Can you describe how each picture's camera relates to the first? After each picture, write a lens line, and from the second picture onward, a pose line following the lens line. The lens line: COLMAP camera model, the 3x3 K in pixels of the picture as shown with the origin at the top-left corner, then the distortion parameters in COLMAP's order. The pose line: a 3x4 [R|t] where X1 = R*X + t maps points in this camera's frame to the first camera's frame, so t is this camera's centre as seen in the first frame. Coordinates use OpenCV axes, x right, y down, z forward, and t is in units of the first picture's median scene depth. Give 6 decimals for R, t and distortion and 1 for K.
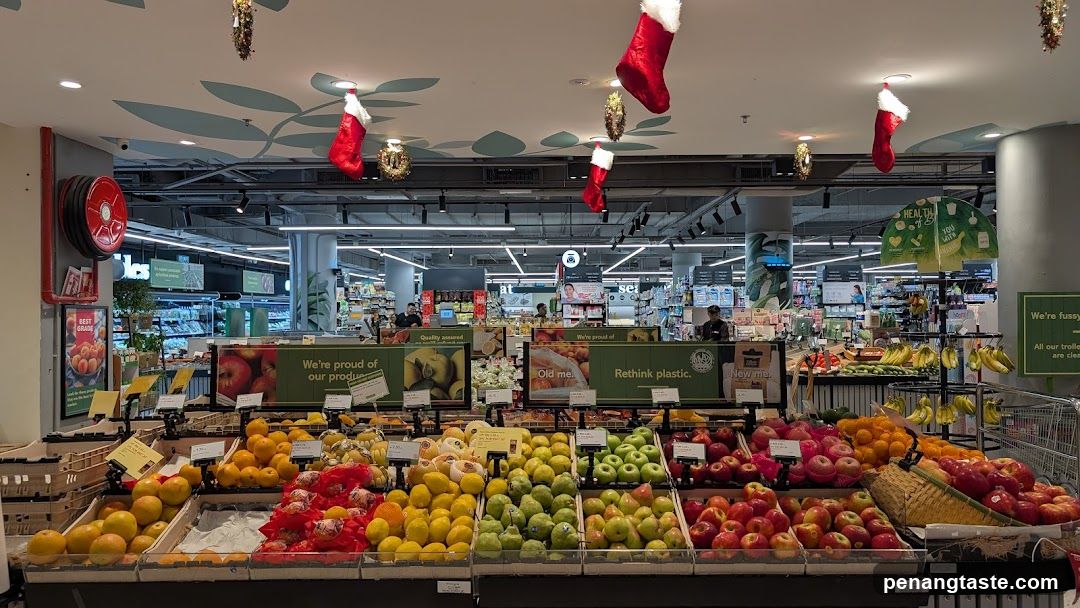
lens RADIAL K [[795.8, 0, 546.0], [0, 795.8, 312.0], [0, 0, 1]] dist [0.028957, -0.000657]
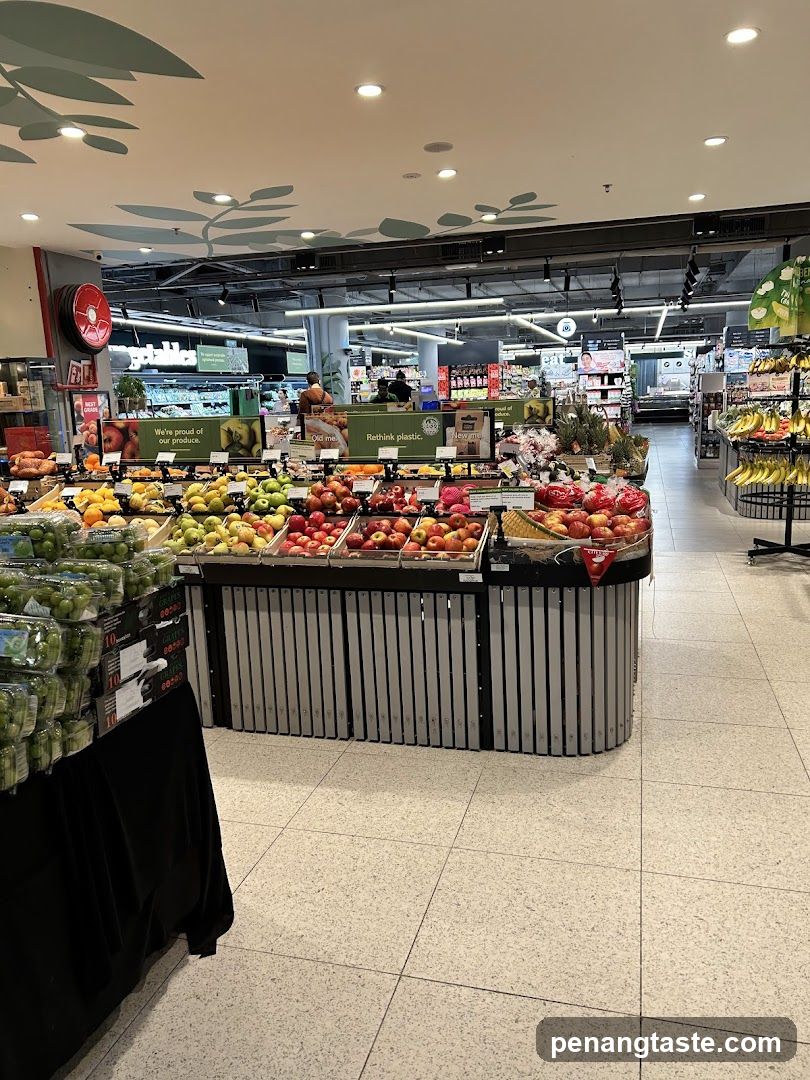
lens RADIAL K [[816.9, 0, 403.7], [0, 816.9, 572.3], [0, 0, 1]] dist [0.043217, -0.022191]
pose [[0.961625, 0.032238, -0.272467, 0.172146], [0.029011, 0.975559, 0.217814, 0.001103], [0.272830, -0.217359, 0.937187, -0.096900]]
